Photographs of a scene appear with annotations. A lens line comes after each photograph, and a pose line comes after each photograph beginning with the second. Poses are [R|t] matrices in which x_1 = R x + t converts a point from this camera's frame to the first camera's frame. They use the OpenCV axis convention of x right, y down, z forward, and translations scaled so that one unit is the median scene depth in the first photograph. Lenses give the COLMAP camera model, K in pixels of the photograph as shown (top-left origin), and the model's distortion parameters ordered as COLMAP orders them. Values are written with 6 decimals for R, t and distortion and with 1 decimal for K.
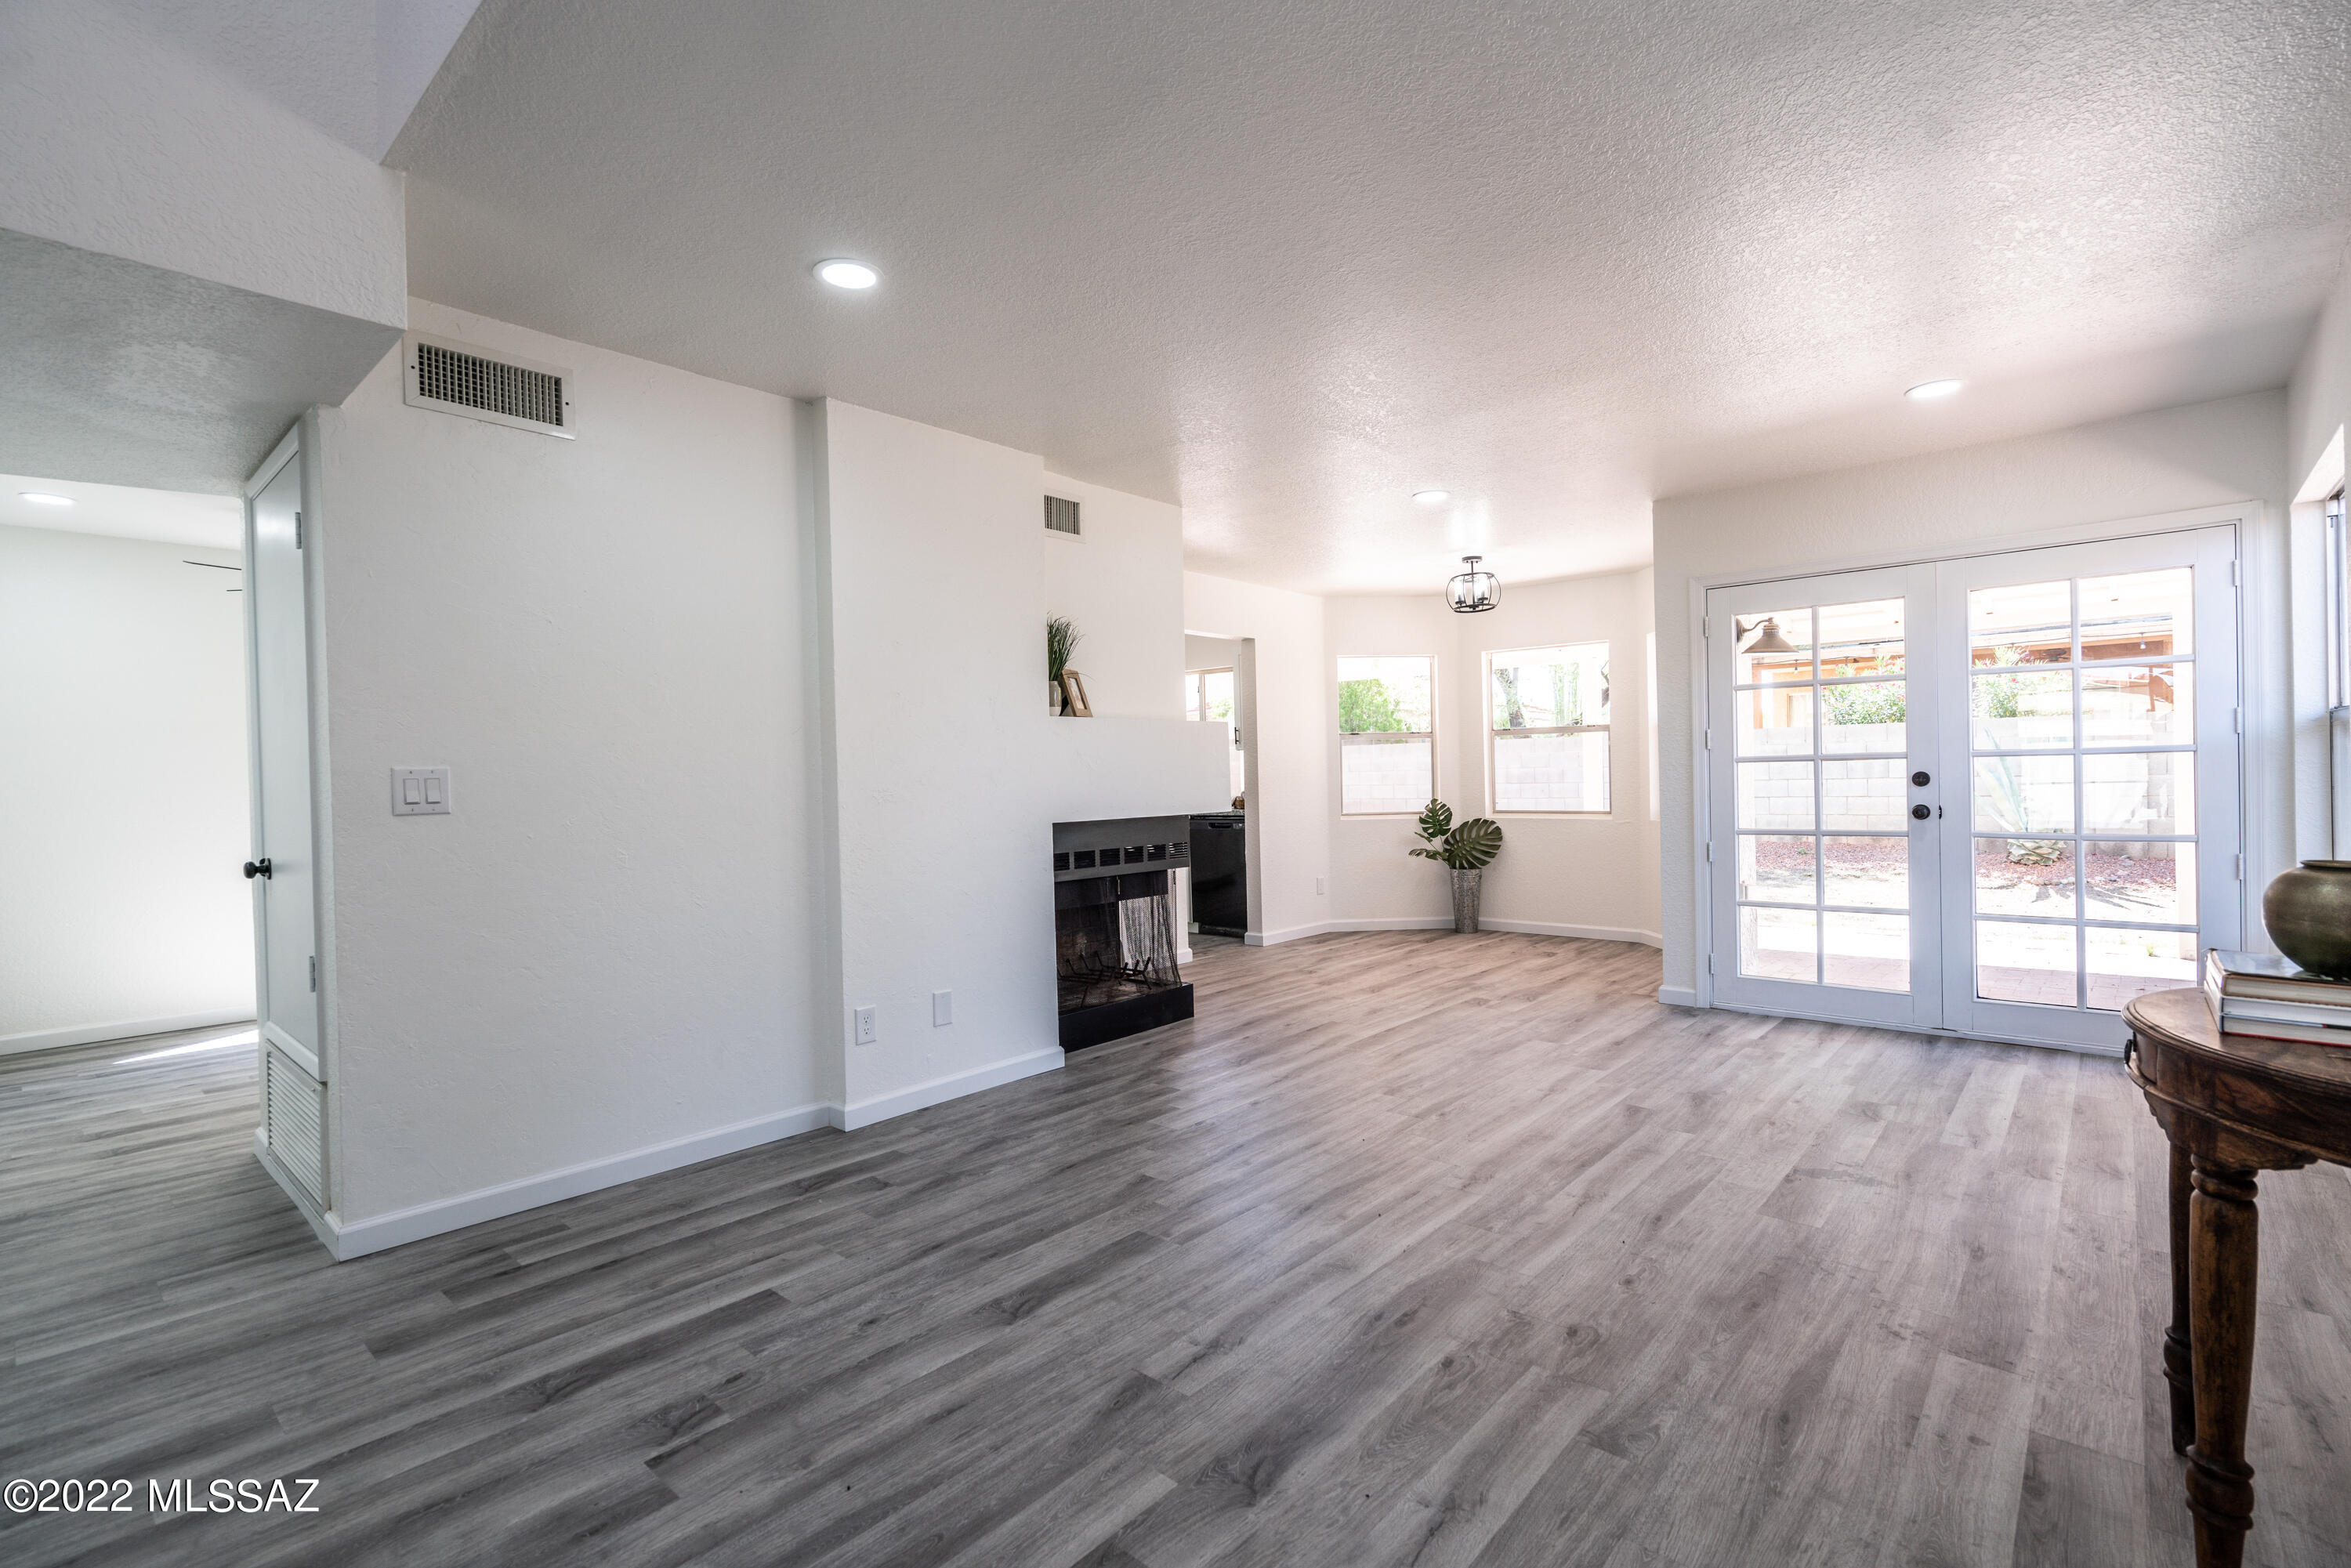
lens RADIAL K [[1062.9, 0, 1179.1], [0, 1062.9, 788.8], [0, 0, 1]] dist [-0.009334, 0.004482]
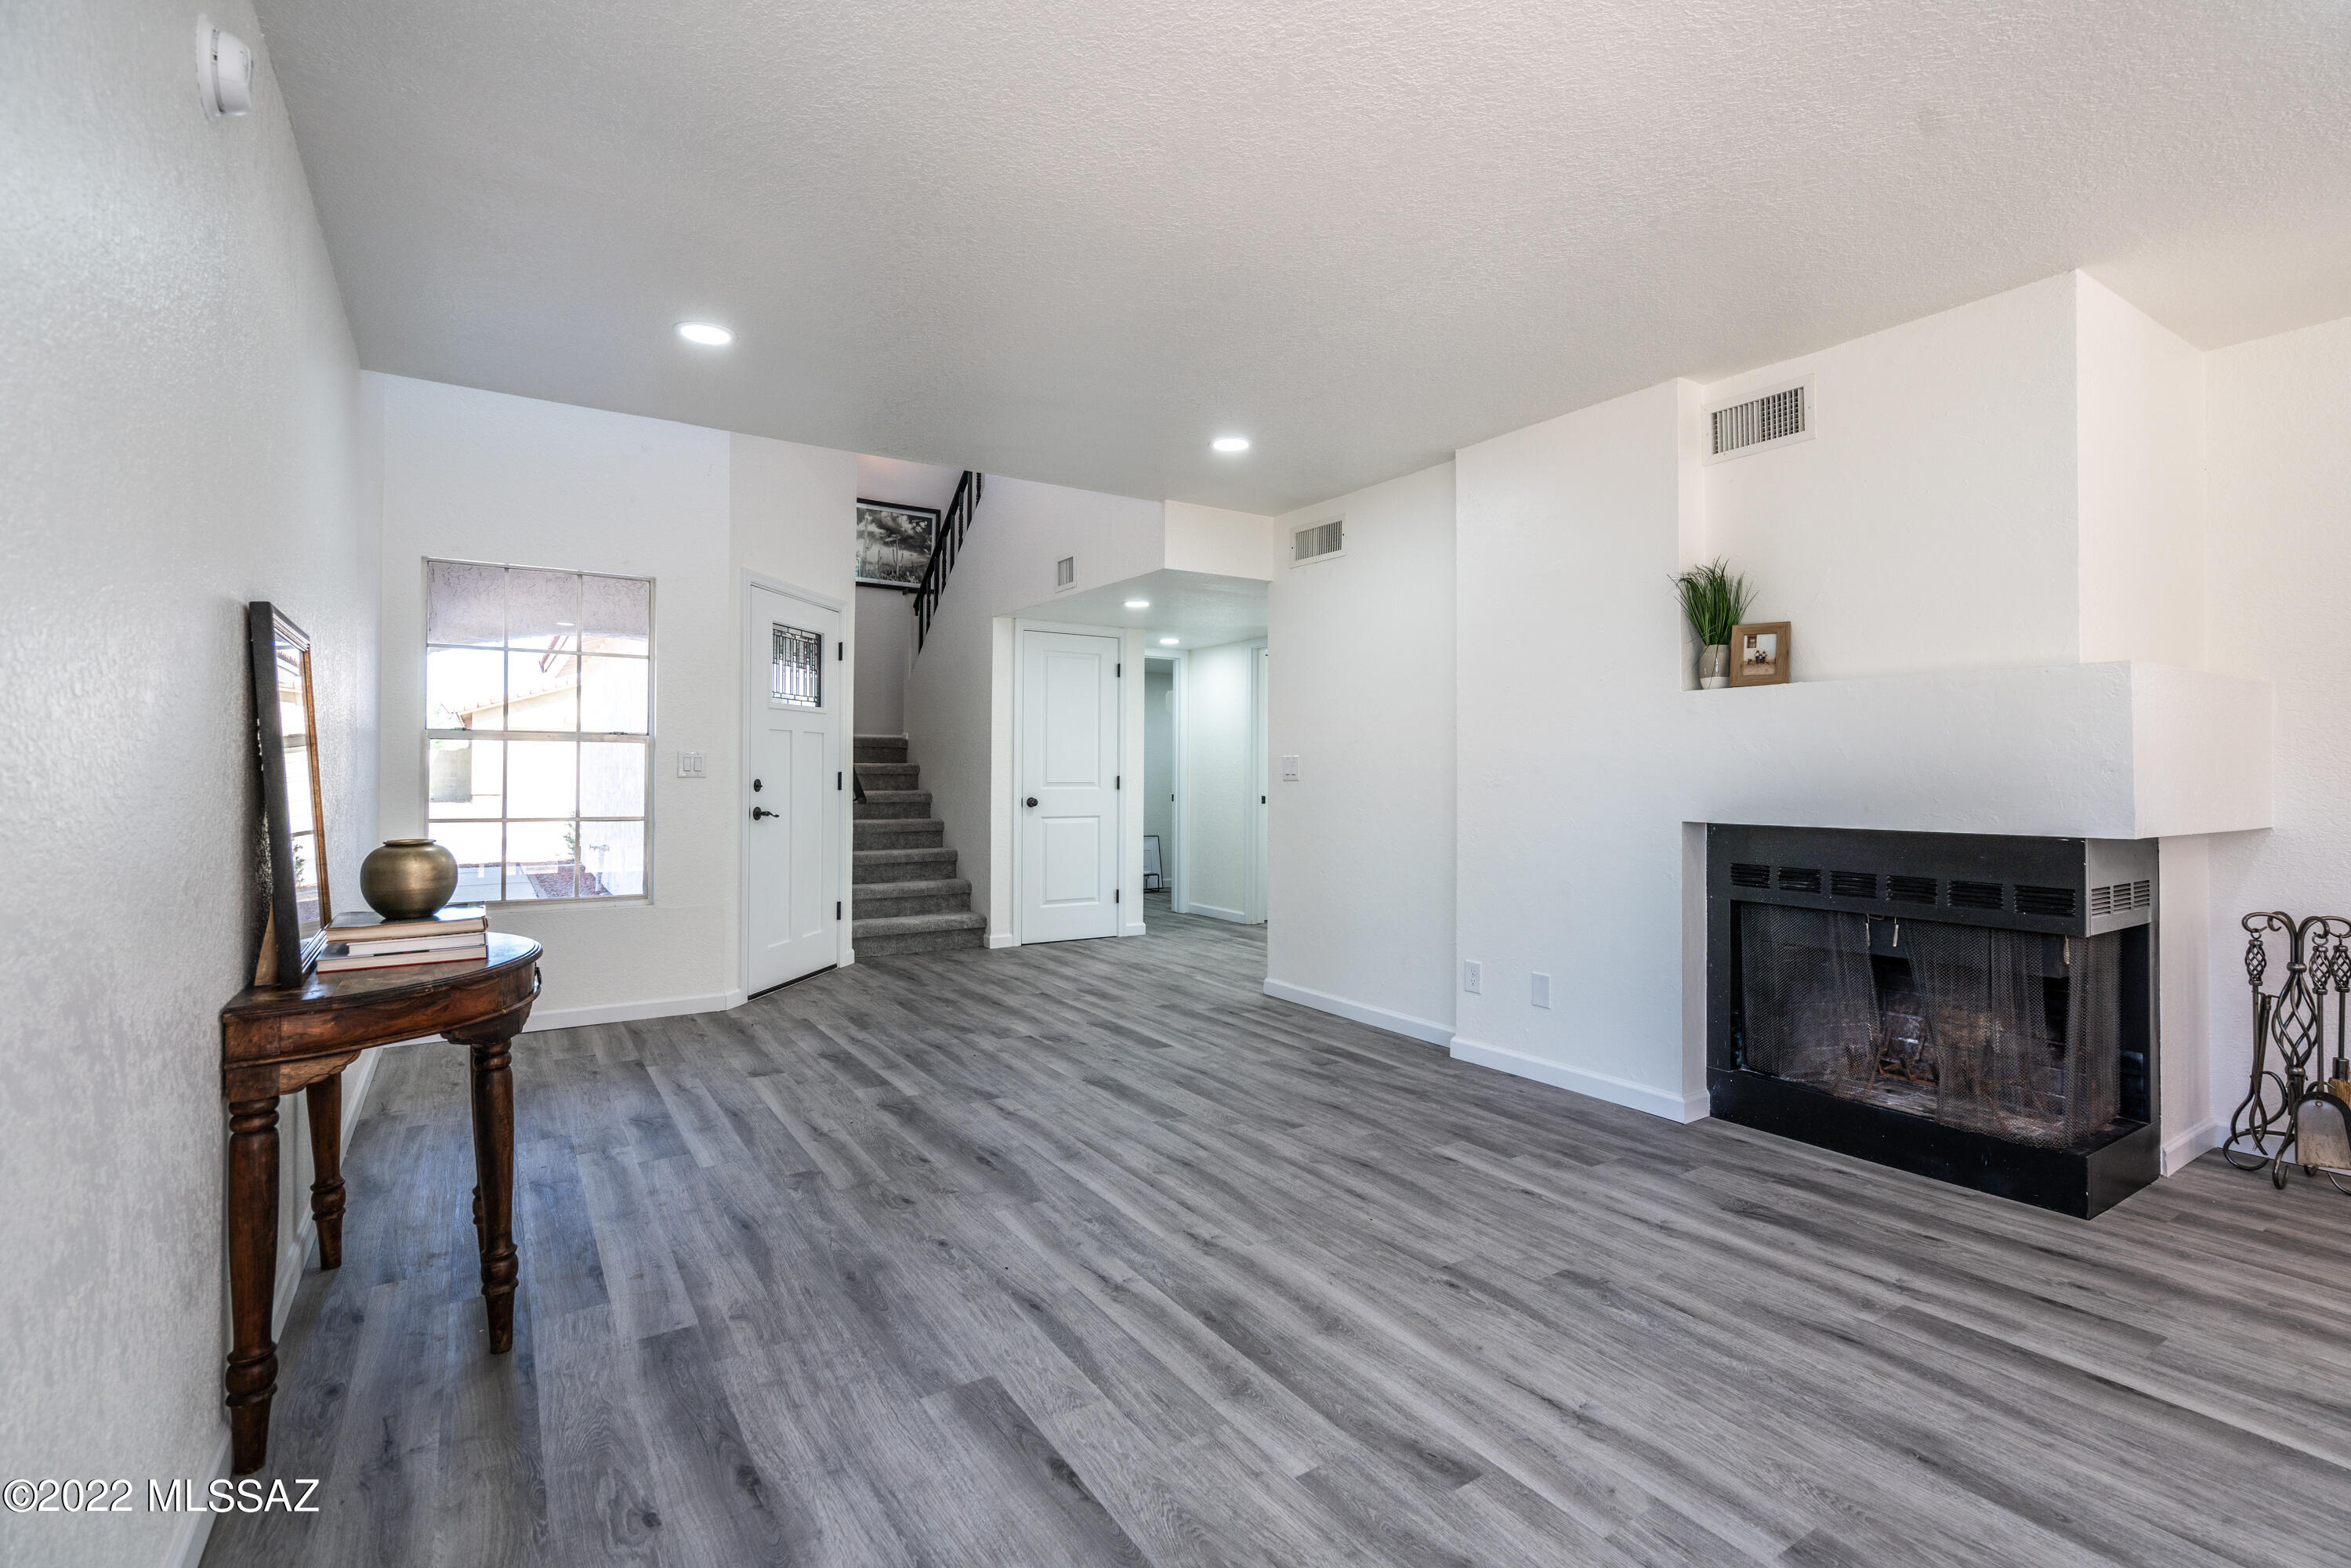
lens RADIAL K [[1062.9, 0, 1154.6], [0, 1062.9, 762.1], [0, 0, 1]] dist [-0.009334, 0.004482]
pose [[-0.277285, 0.012373, -0.960708, 1.073223], [-0.005867, 0.999877, 0.014571, -0.032412], [0.960770, 0.009677, -0.277179, 1.154967]]
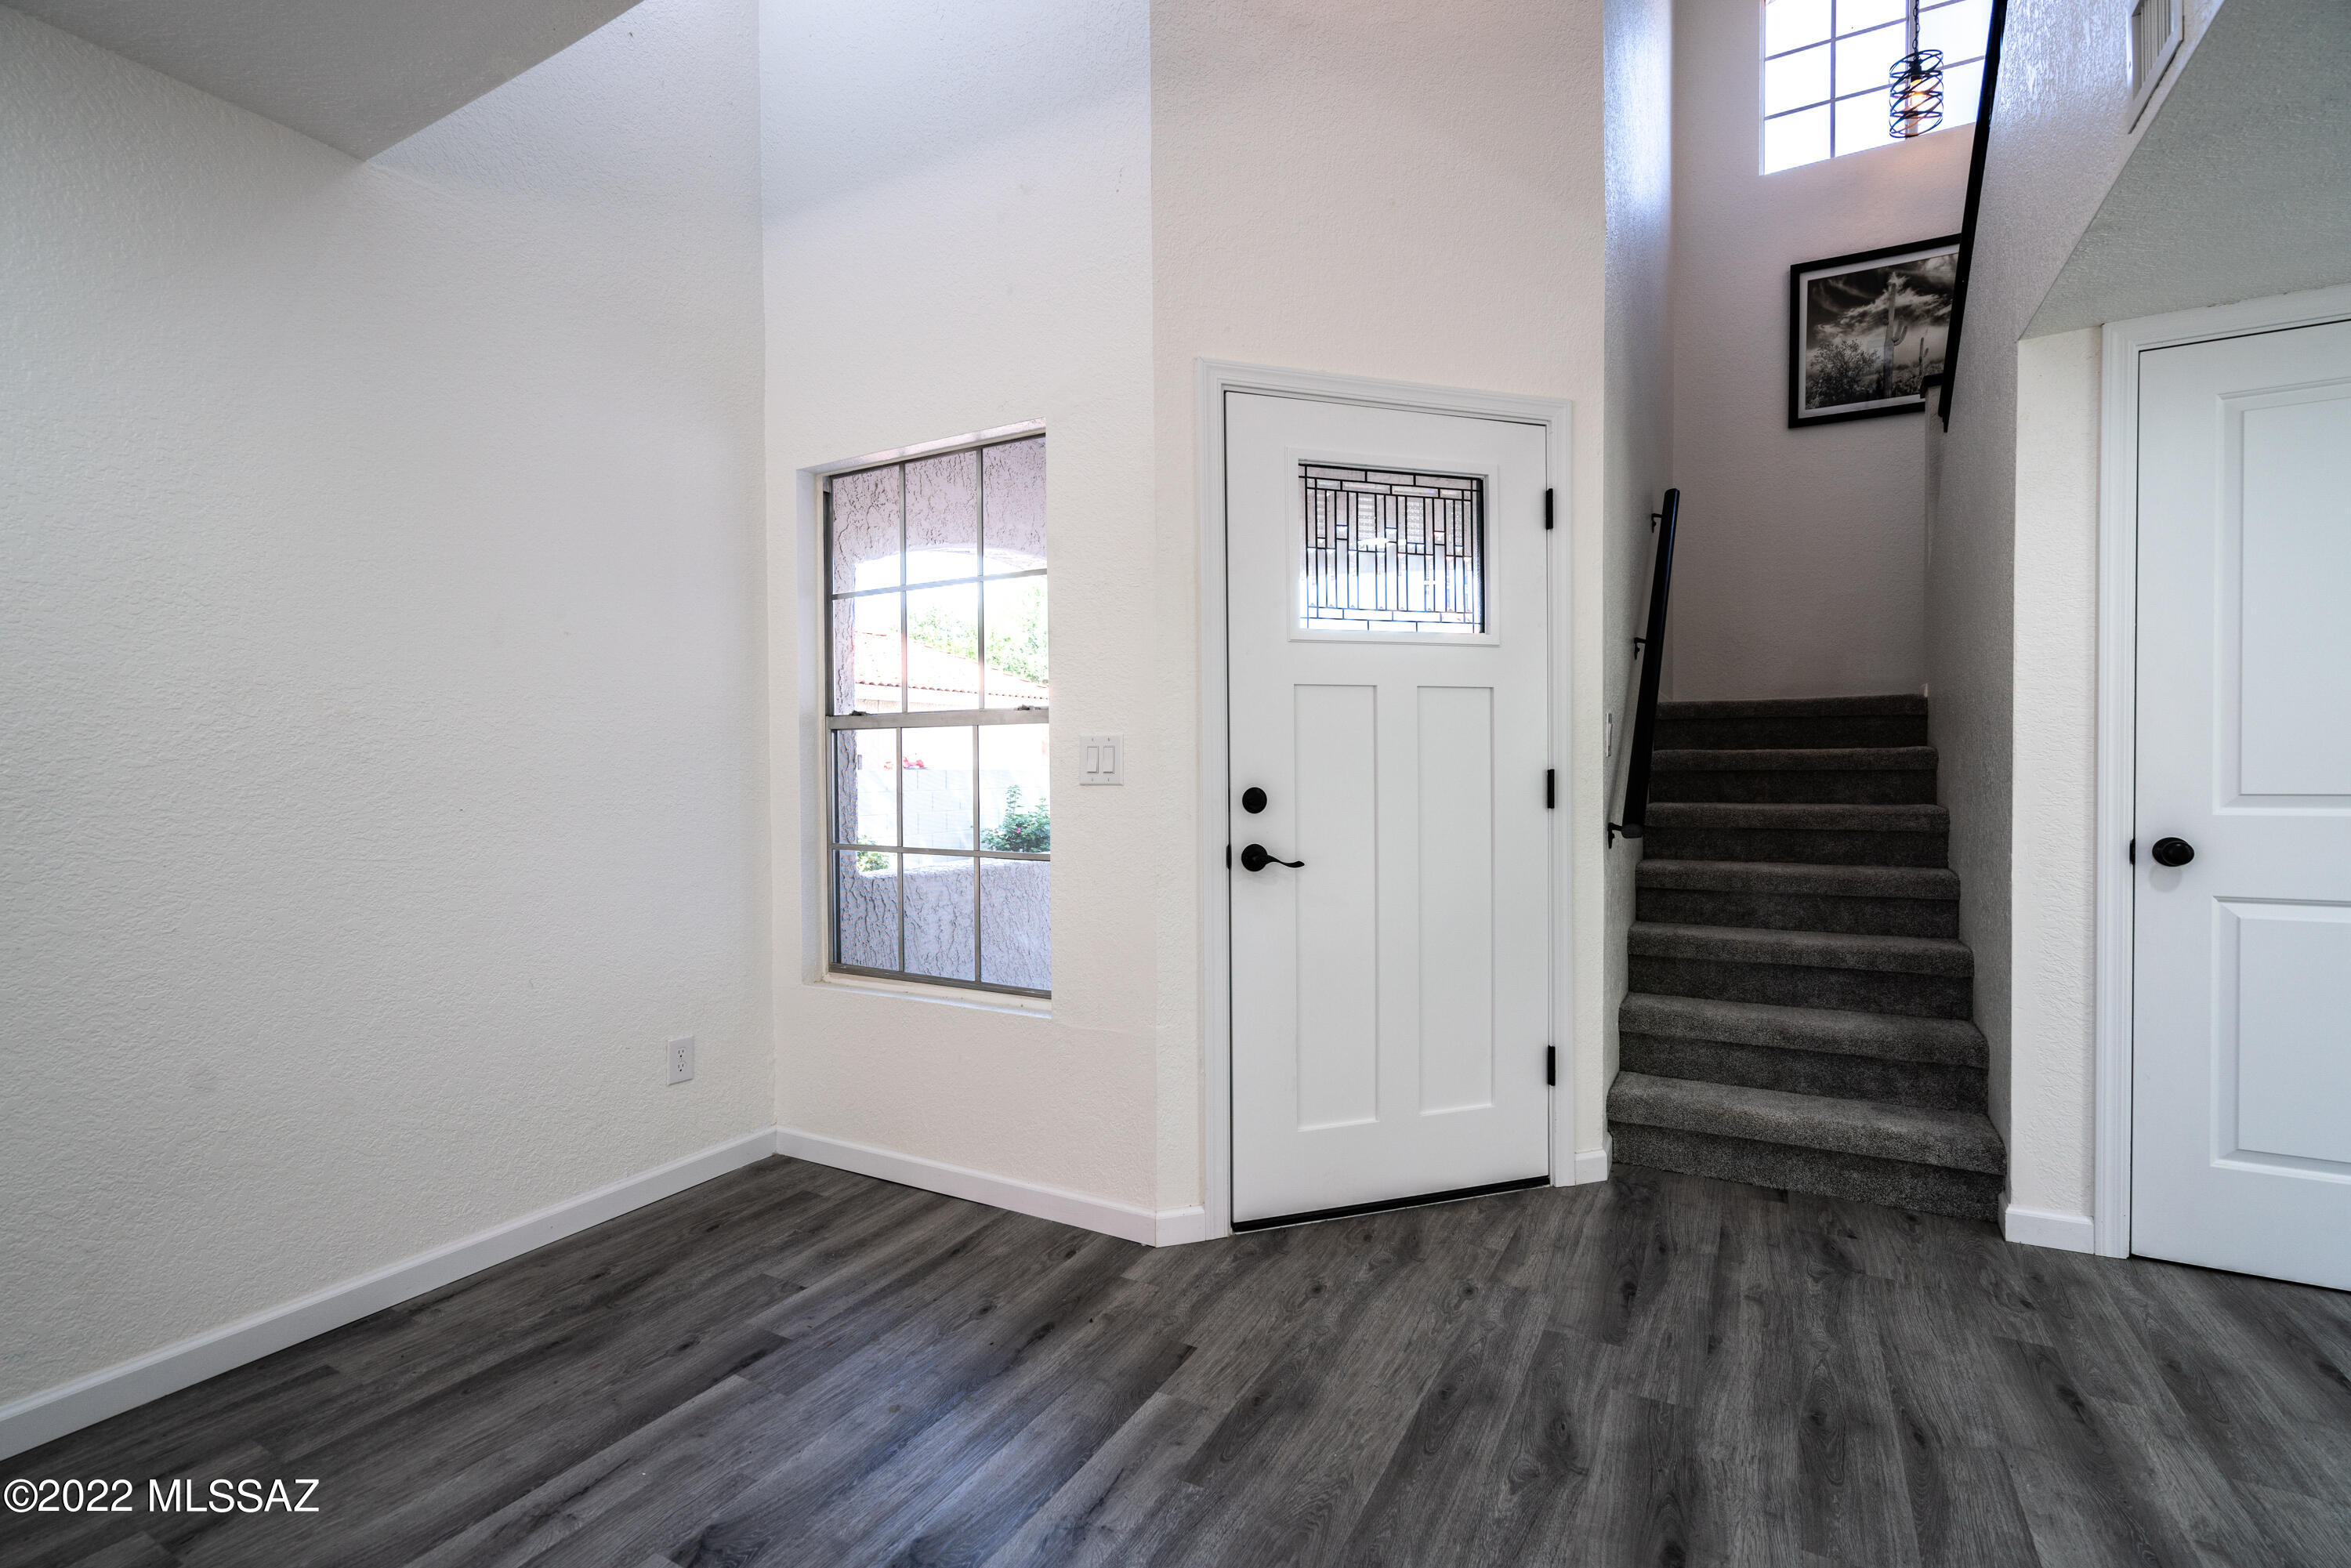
lens RADIAL K [[1062.9, 0, 1176.2], [0, 1062.9, 786.5], [0, 0, 1]] dist [-0.009334, 0.004482]
pose [[-0.976481, 0.034827, -0.212771, -0.151392], [0.029152, 0.999132, 0.029750, -0.003310], [0.213622, 0.022848, -0.976649, 0.872199]]
